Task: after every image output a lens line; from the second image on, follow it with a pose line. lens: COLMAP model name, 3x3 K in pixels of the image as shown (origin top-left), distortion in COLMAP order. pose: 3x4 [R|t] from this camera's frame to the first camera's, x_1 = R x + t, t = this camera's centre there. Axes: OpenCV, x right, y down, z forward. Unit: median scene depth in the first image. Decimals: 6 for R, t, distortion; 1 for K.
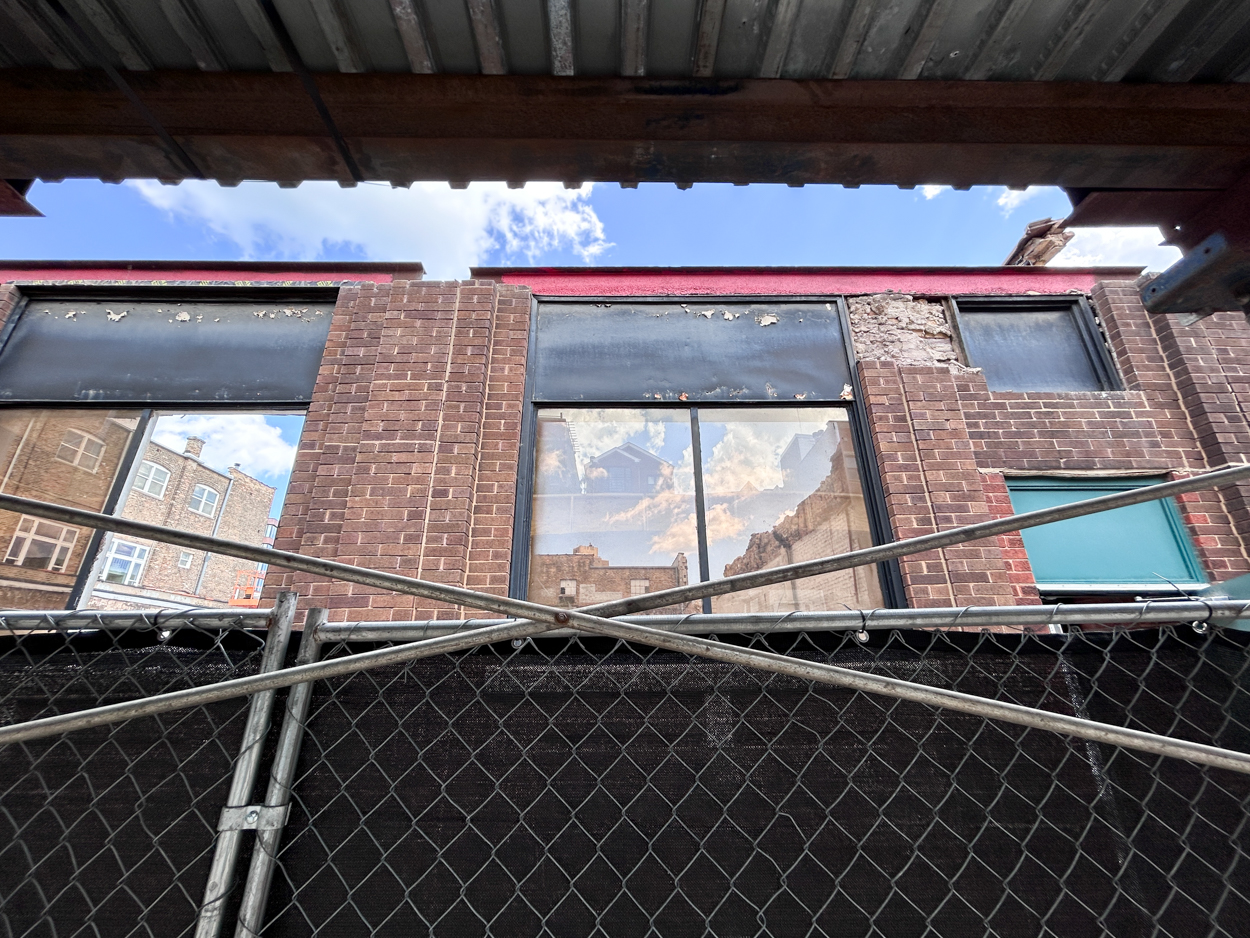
lens RADIAL K [[507.0, 0, 620.2], [0, 507.0, 469.6], [0, 0, 1]] dist [0.004736, -0.000720]
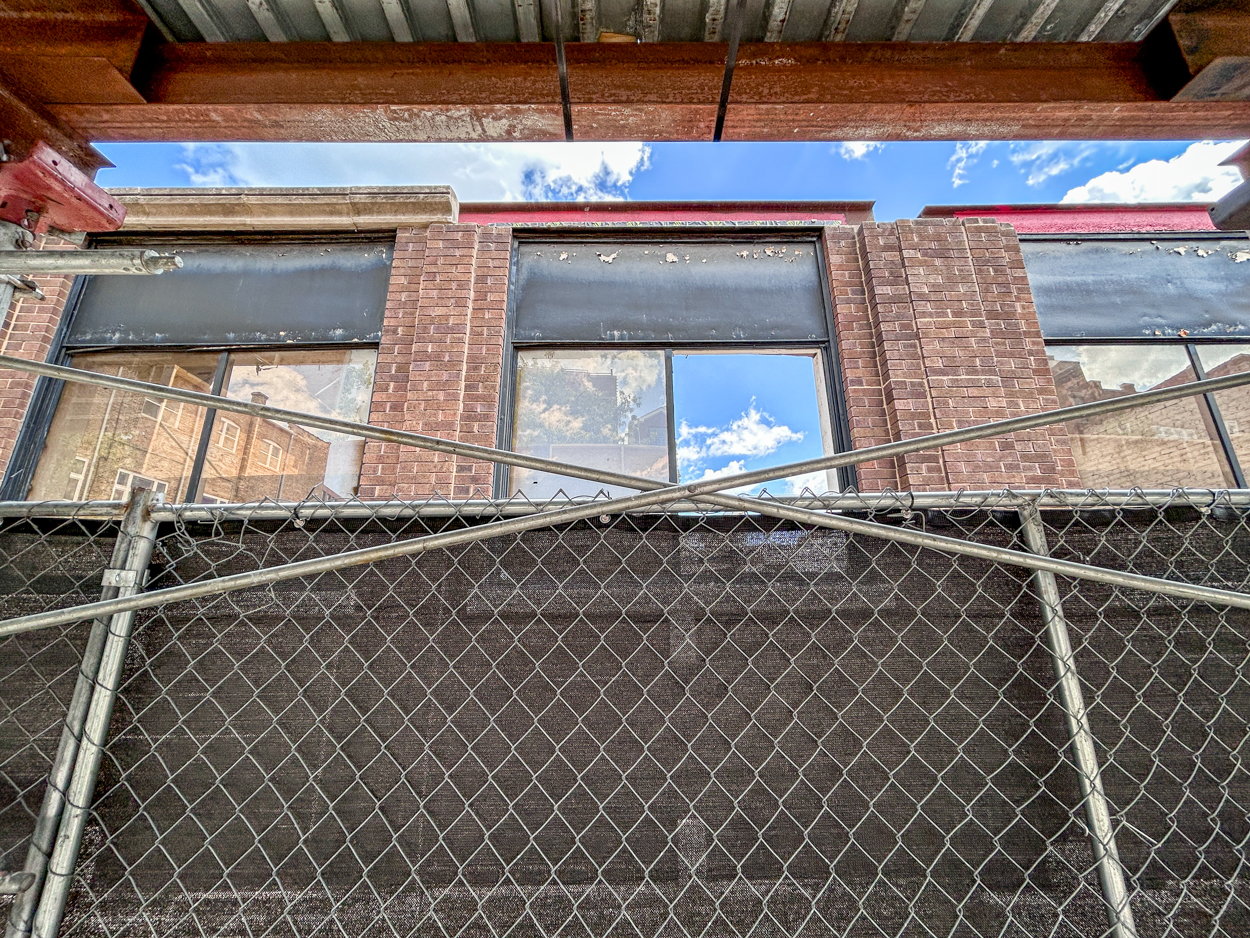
lens RADIAL K [[522.2, 0, 612.3], [0, 522.2, 473.5], [0, 0, 1]] dist [0.000688, -0.000245]
pose [[0.999979, -0.006164, -0.002033, -0.970386], [0.006329, 0.995448, 0.095096, 0.030623], [0.001438, -0.095107, 0.995466, -0.086035]]
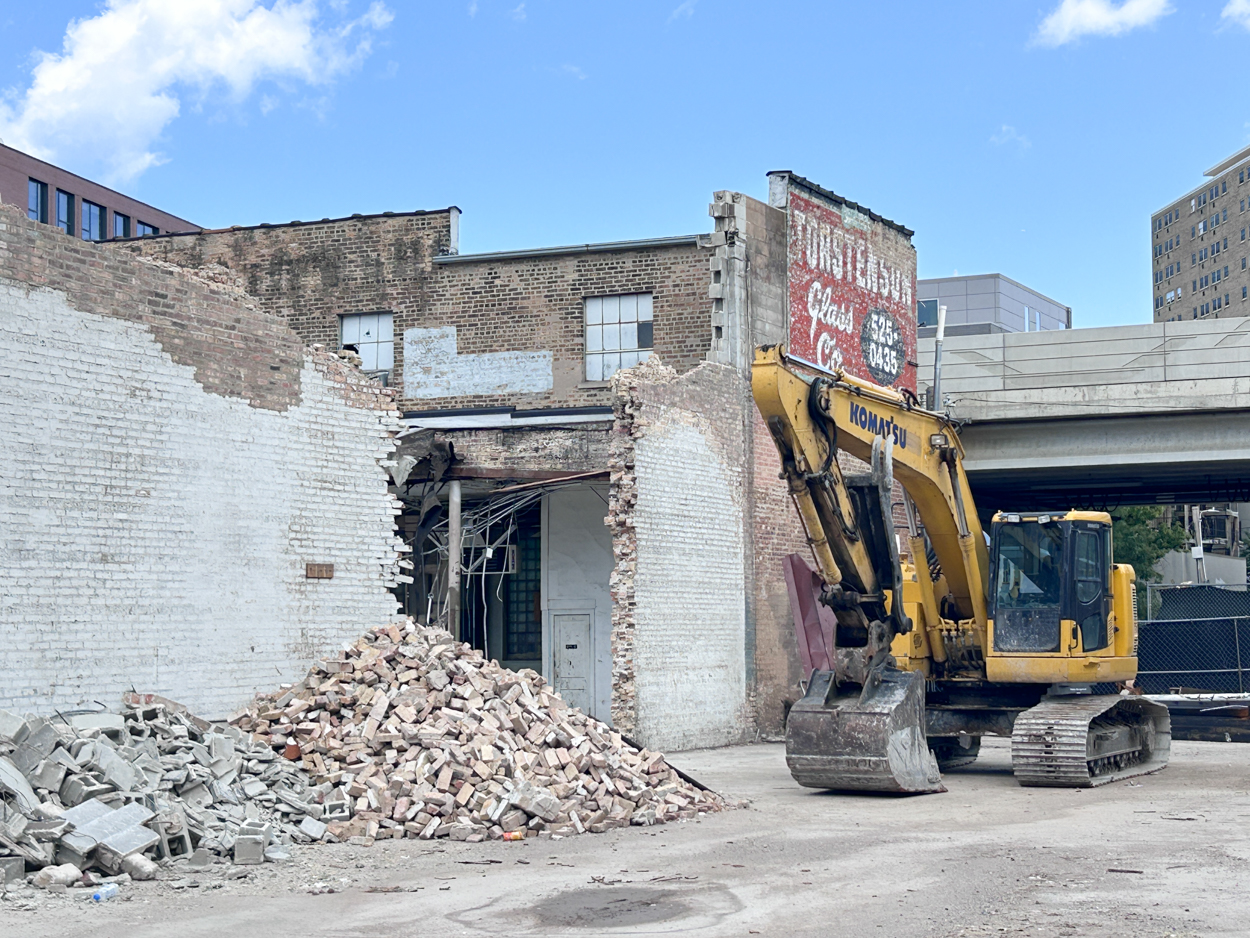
lens RADIAL K [[2275.1, 0, 625.0], [0, 2275.1, 469.0], [0, 0, 1]] dist [0.309533, -1.314969]
pose [[0.901619, -0.031229, -0.431402, 5.249165], [0.168244, 0.944165, 0.283279, -0.168226], [0.398468, -0.327991, 0.856531, 0.276060]]
